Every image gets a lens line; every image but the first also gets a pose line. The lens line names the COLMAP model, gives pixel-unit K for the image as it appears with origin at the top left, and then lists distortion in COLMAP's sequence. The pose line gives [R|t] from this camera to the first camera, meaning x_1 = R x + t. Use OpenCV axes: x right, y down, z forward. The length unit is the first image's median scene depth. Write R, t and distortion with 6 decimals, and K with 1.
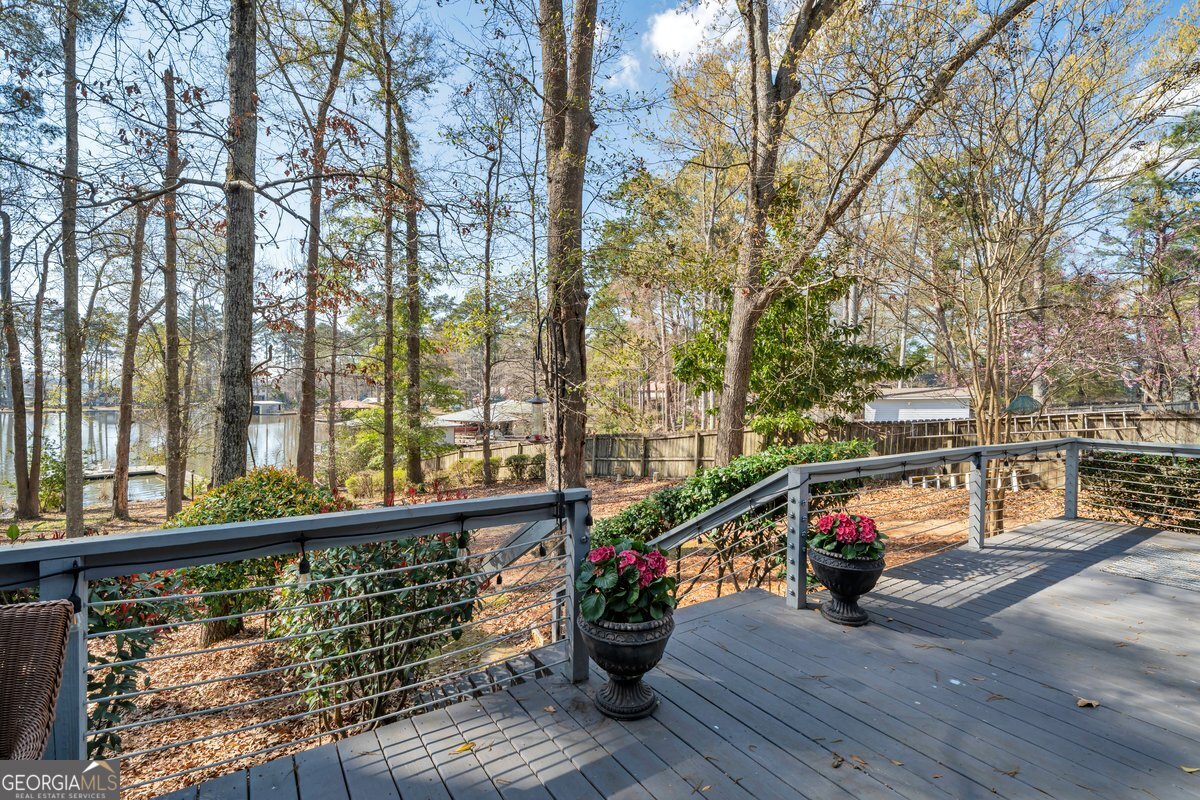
lens RADIAL K [[524.2, 0, 591.1], [0, 524.2, 400.7], [0, 0, 1]] dist [0.001245, -0.000002]
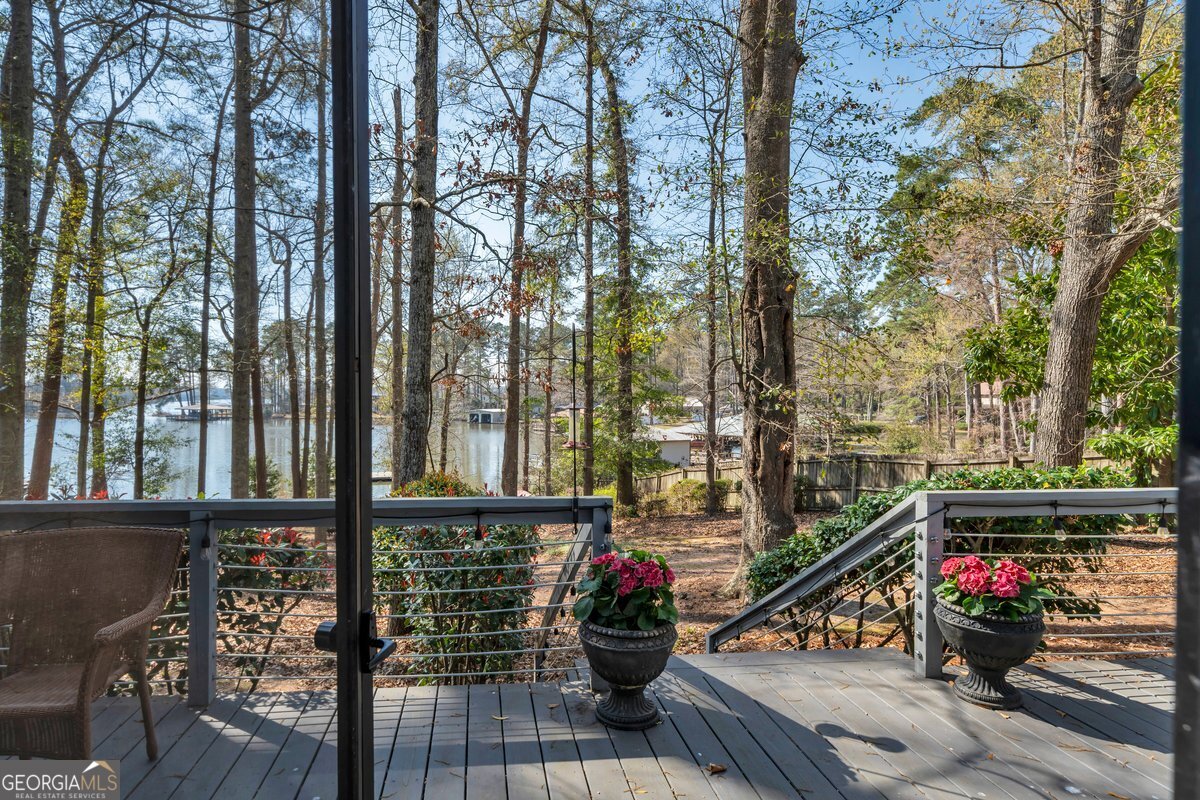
lens RADIAL K [[693.6, 0, 600.0], [0, 693.6, 400.0], [0, 0, 1]] dist [0.001942, -0.001385]
pose [[0.899838, -0.003822, -0.436207, 0.141379], [-0.002241, 0.999908, -0.013385, 0.001217], [0.436218, 0.013022, 0.899747, -0.047050]]
